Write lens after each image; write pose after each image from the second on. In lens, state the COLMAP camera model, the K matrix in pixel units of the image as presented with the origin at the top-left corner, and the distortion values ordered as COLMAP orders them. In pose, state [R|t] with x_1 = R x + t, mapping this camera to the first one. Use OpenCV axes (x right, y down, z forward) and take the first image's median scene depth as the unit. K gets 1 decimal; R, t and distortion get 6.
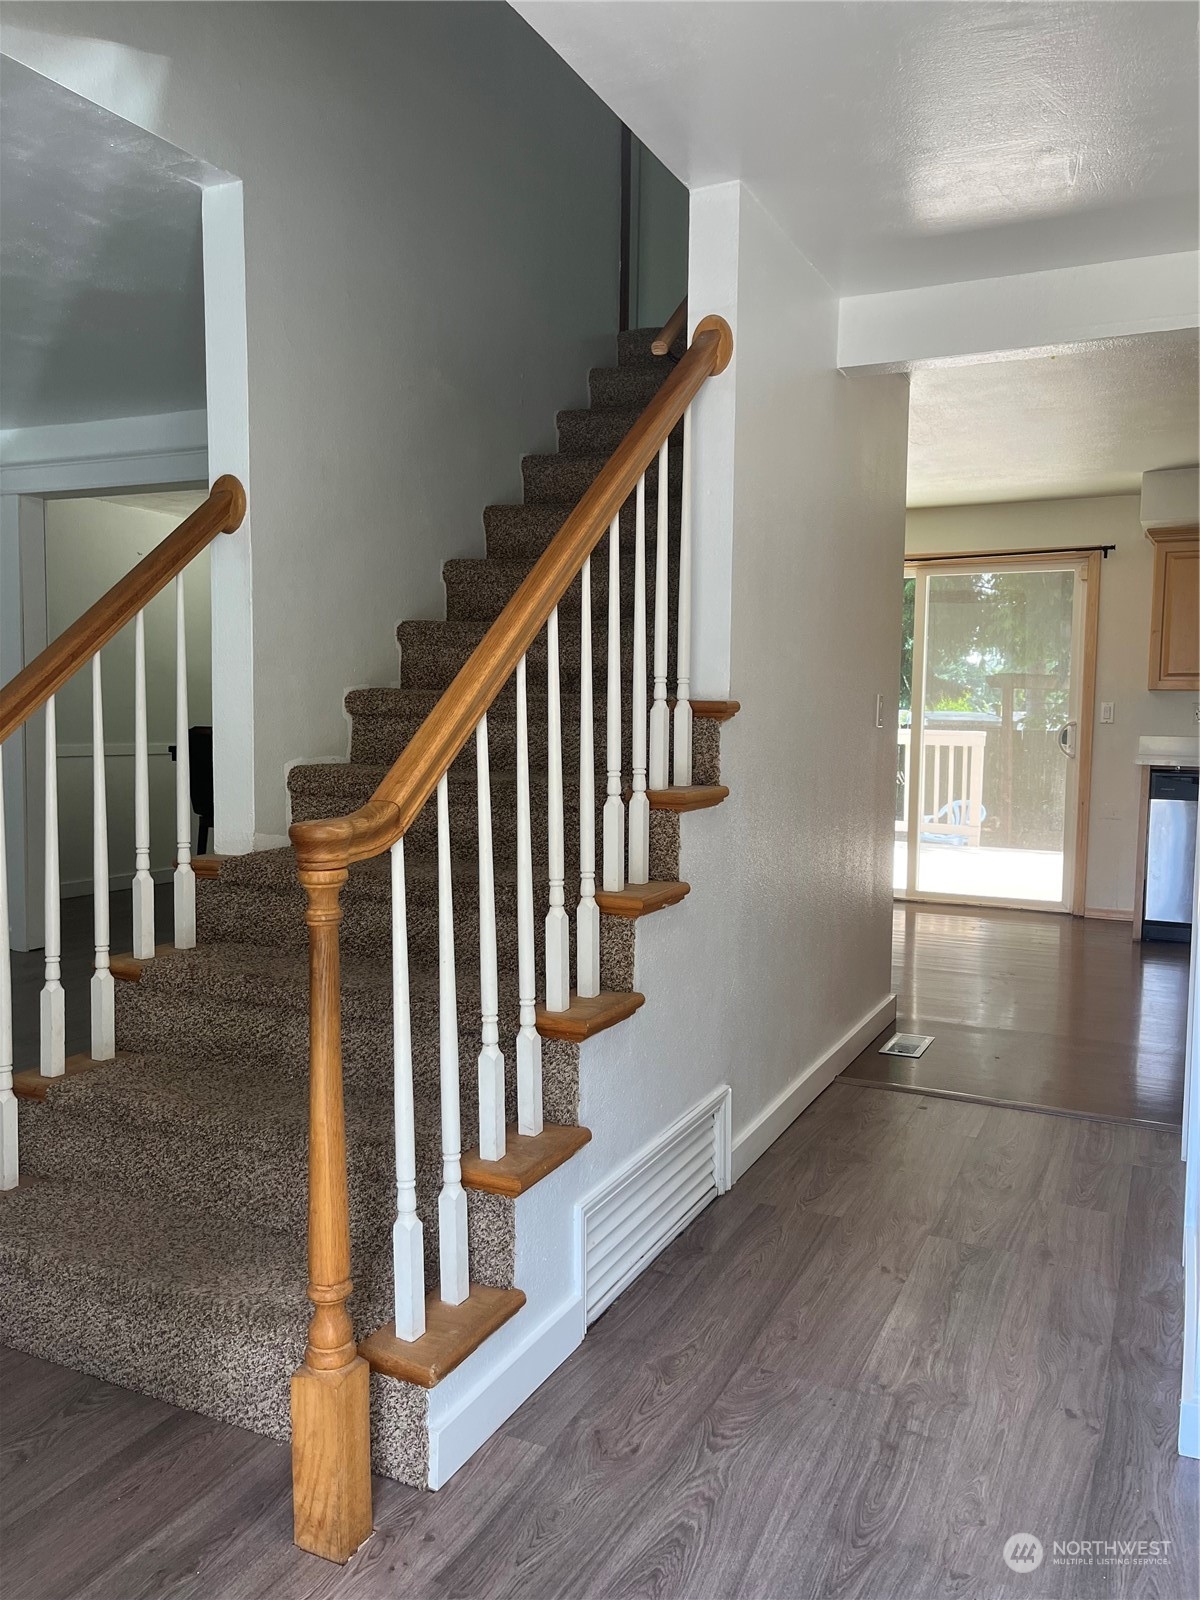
lens RADIAL K [[1222.8, 0, 600.0], [0, 1222.8, 800.0], [0, 0, 1]] dist [0.043050, -0.002808]
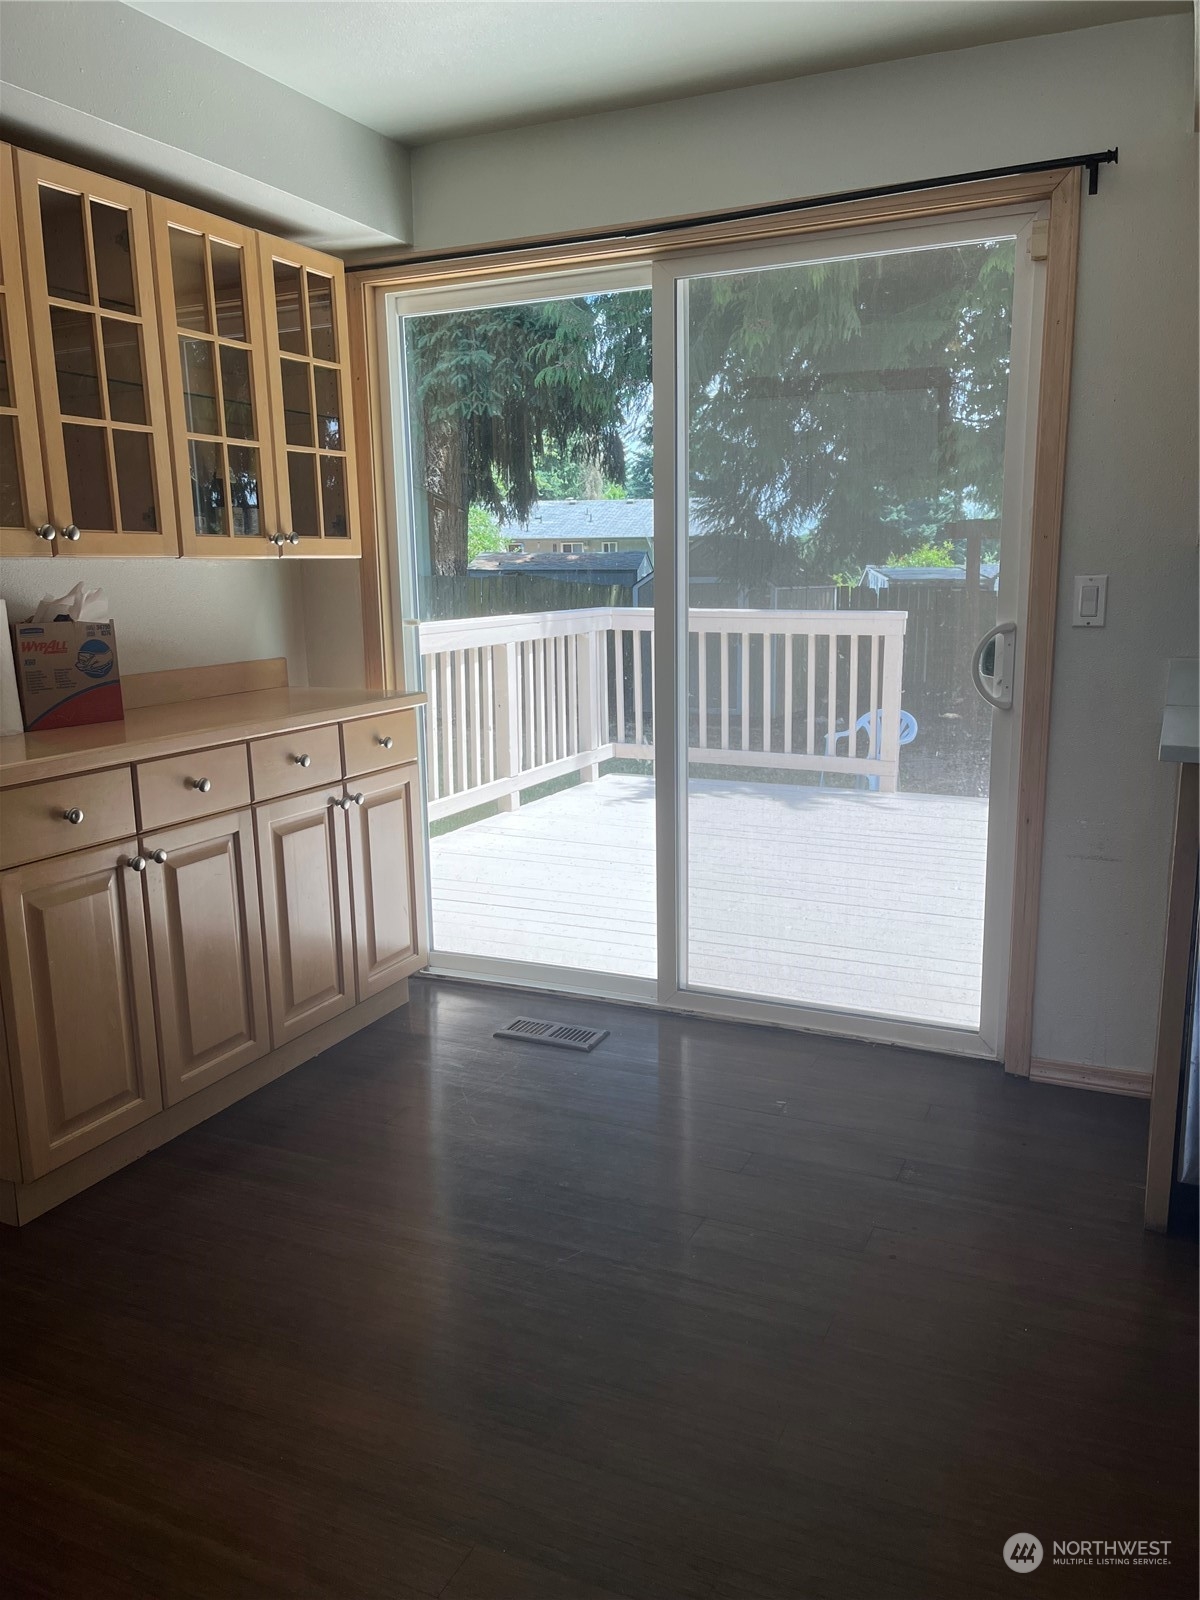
lens RADIAL K [[1202.4, 0, 600.0], [0, 1202.4, 800.0], [0, 0, 1]] dist [-0.000619, -0.001007]
pose [[0.999692, -0.024810, -0.000955, 0.243590], [0.024762, 0.993418, 0.111839, -0.051984], [-0.001826, -0.111828, 0.993726, 0.586759]]
